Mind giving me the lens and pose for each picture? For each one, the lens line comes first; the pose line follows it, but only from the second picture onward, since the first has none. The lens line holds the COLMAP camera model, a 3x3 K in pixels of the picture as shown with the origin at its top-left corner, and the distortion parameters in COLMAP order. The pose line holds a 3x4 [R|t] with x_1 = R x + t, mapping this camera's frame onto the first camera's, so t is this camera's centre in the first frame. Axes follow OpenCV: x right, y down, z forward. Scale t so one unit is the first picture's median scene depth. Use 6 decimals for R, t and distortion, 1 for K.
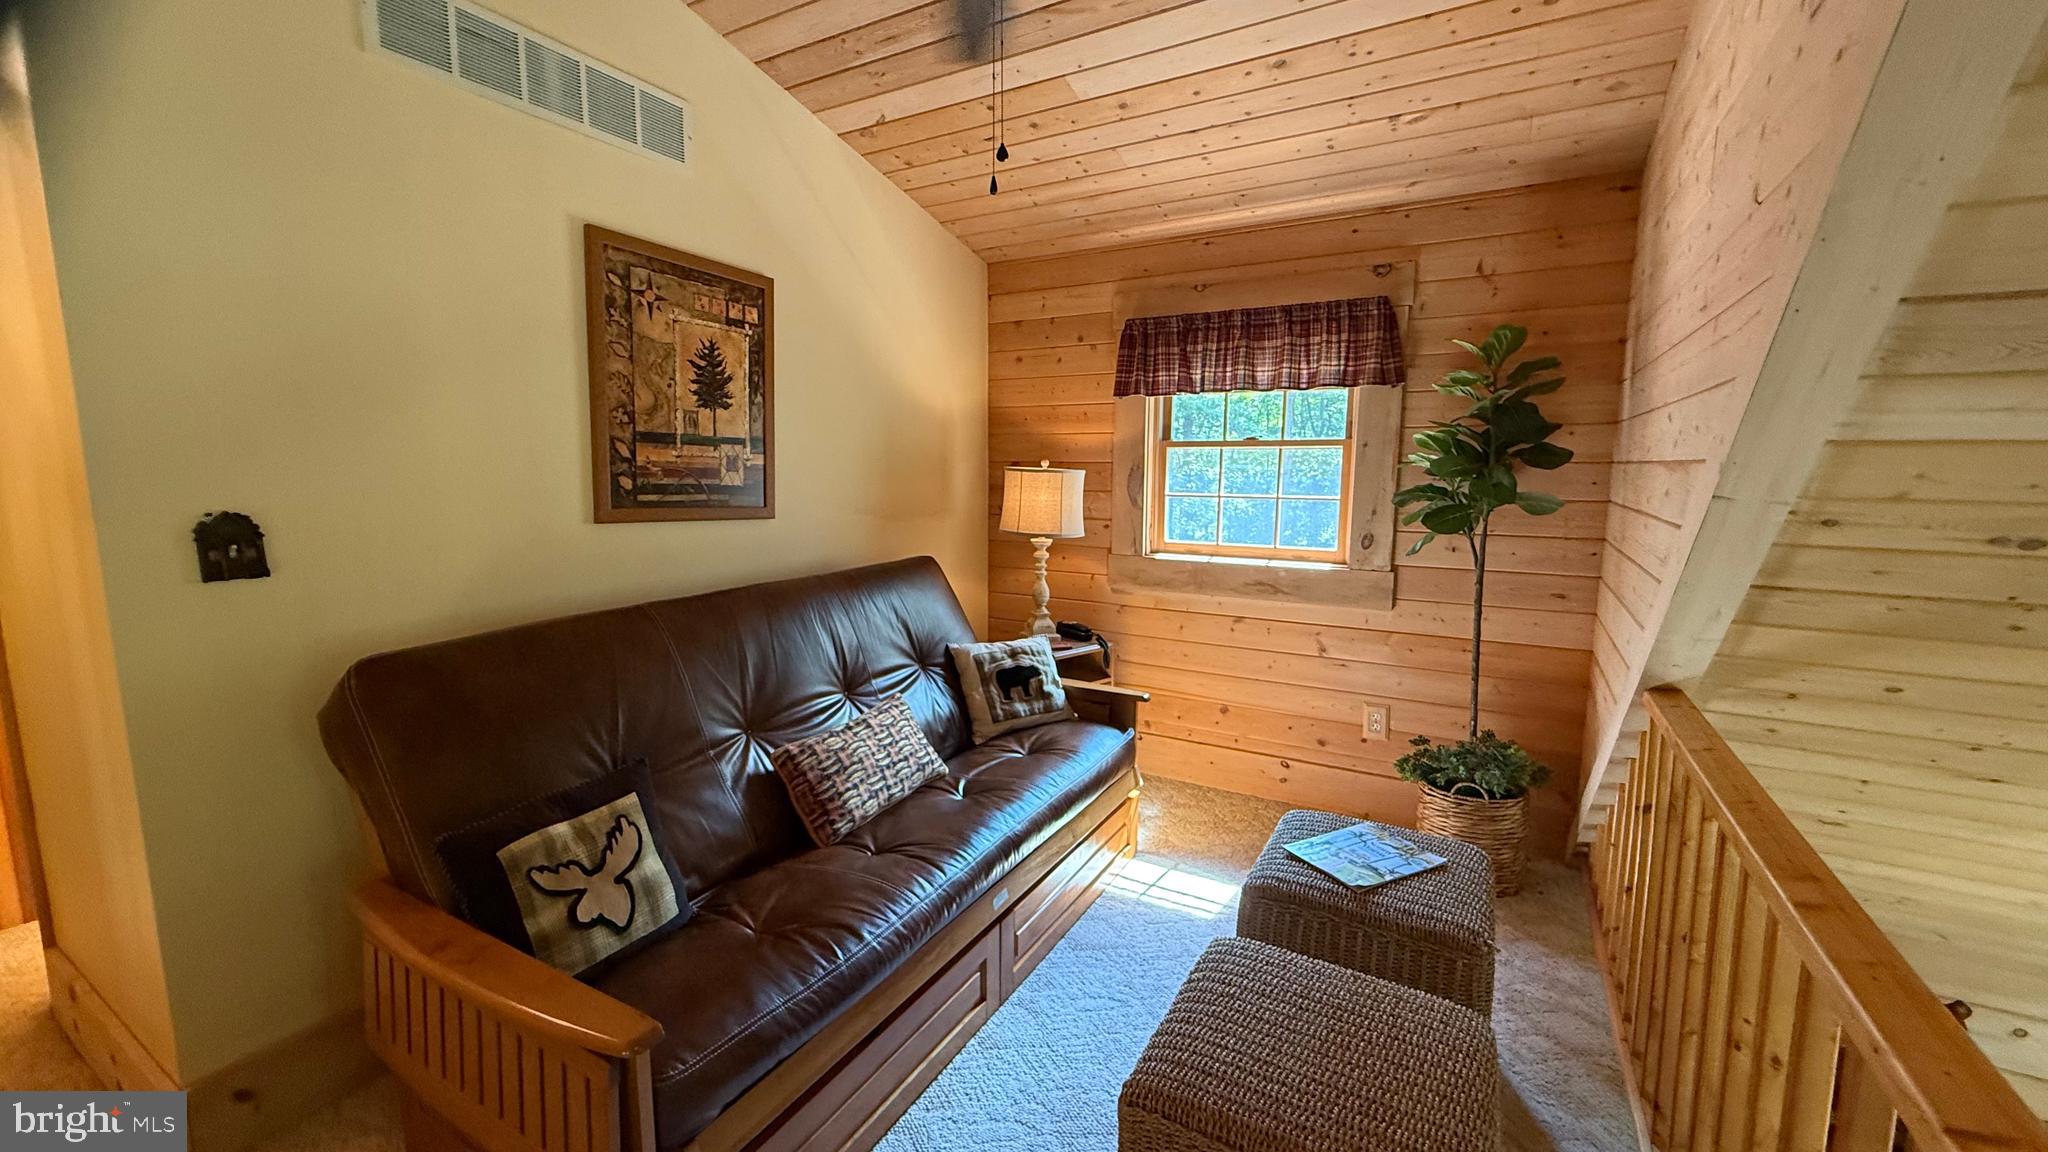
lens RADIAL K [[816.9, 0, 1020.2], [0, 816.9, 572.9], [0, 0, 1]] dist [0.000441, 0.000015]
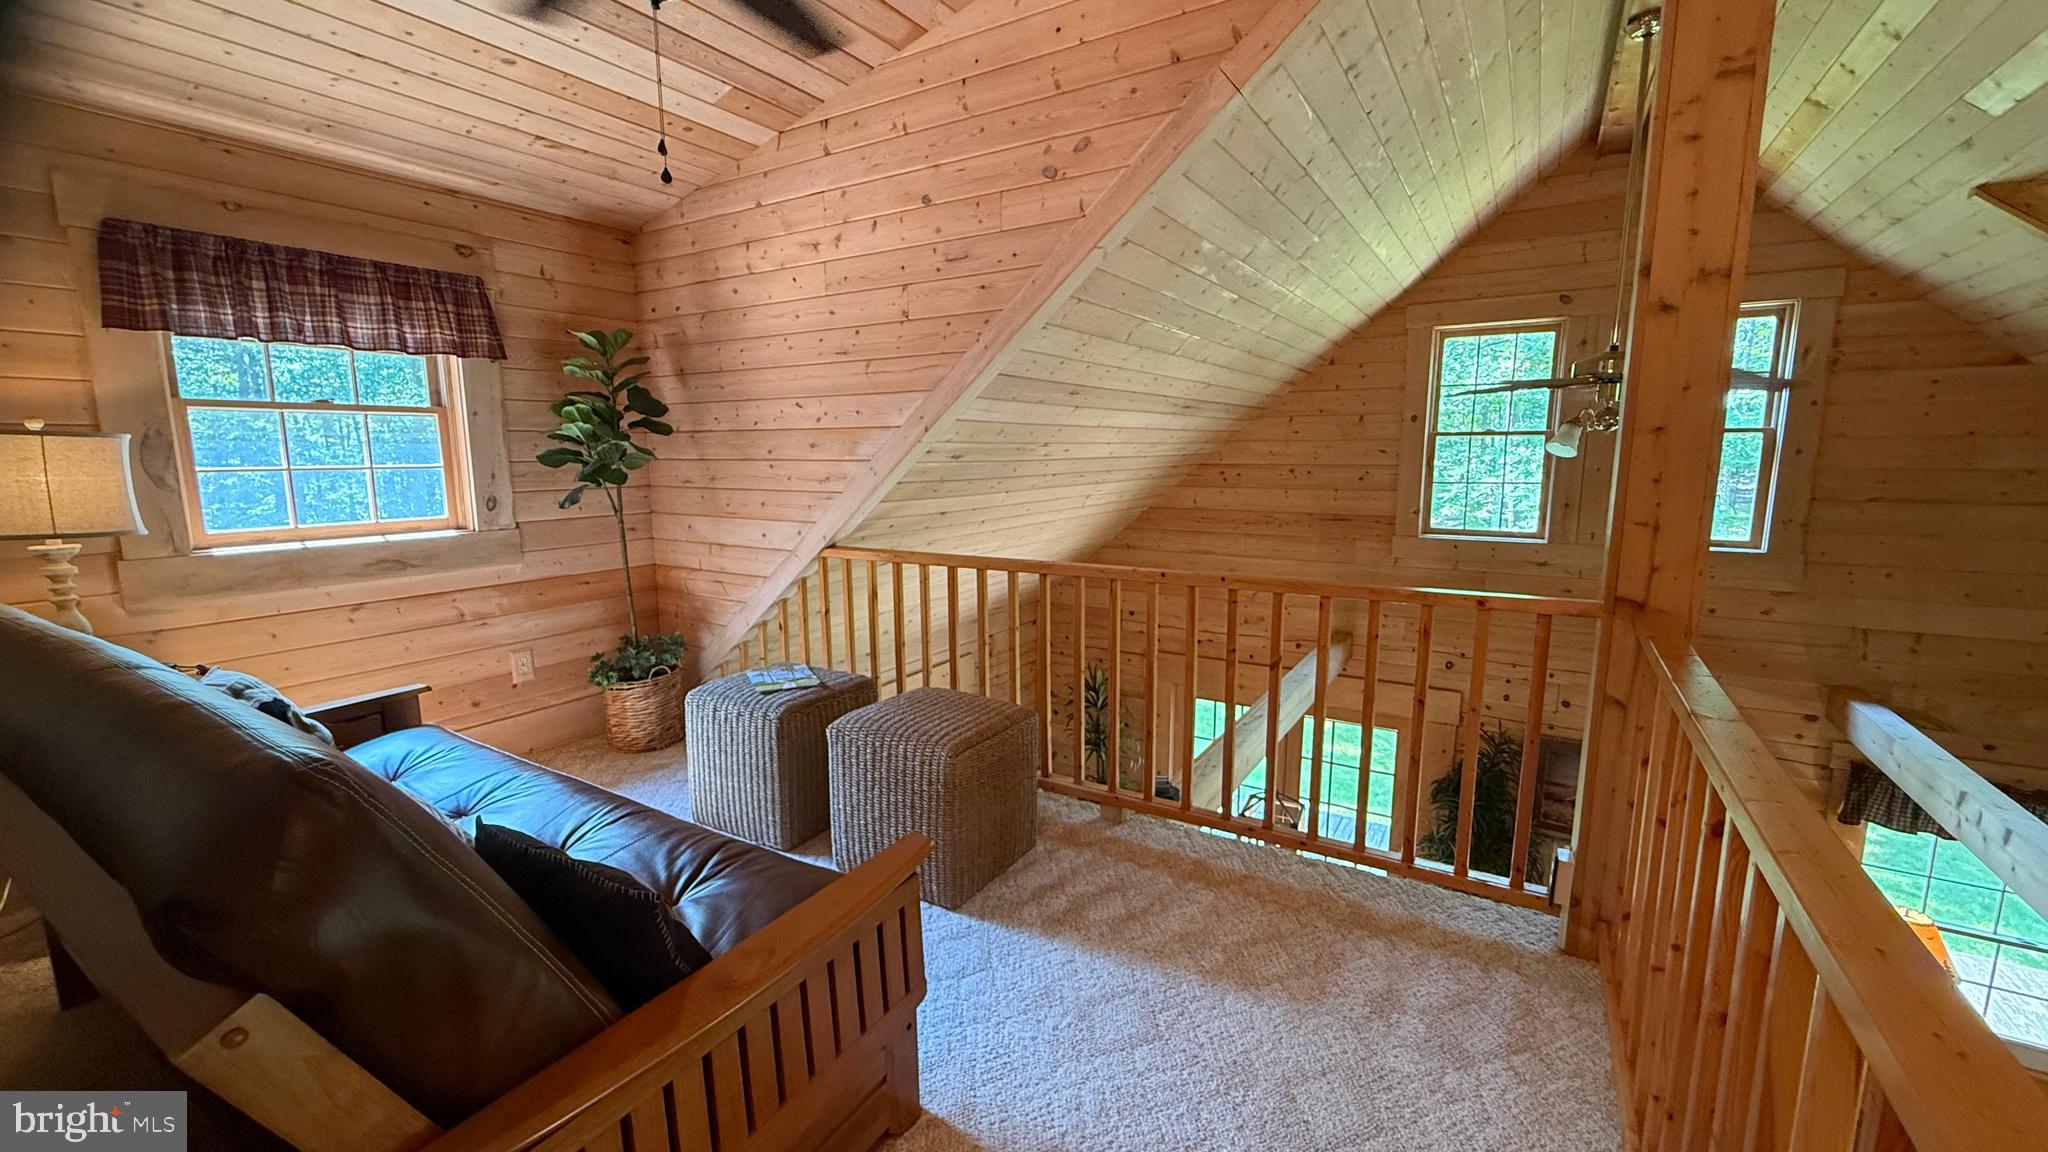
lens RADIAL K [[816.9, 0, 1025.4], [0, 816.9, 577.5], [0, 0, 1]] dist [0.000441, 0.000015]
pose [[0.024976, -0.157669, 0.987176, -0.647777], [0.135426, 0.978915, 0.152924, -0.012859], [-0.990473, 0.129870, 0.045801, 0.264021]]
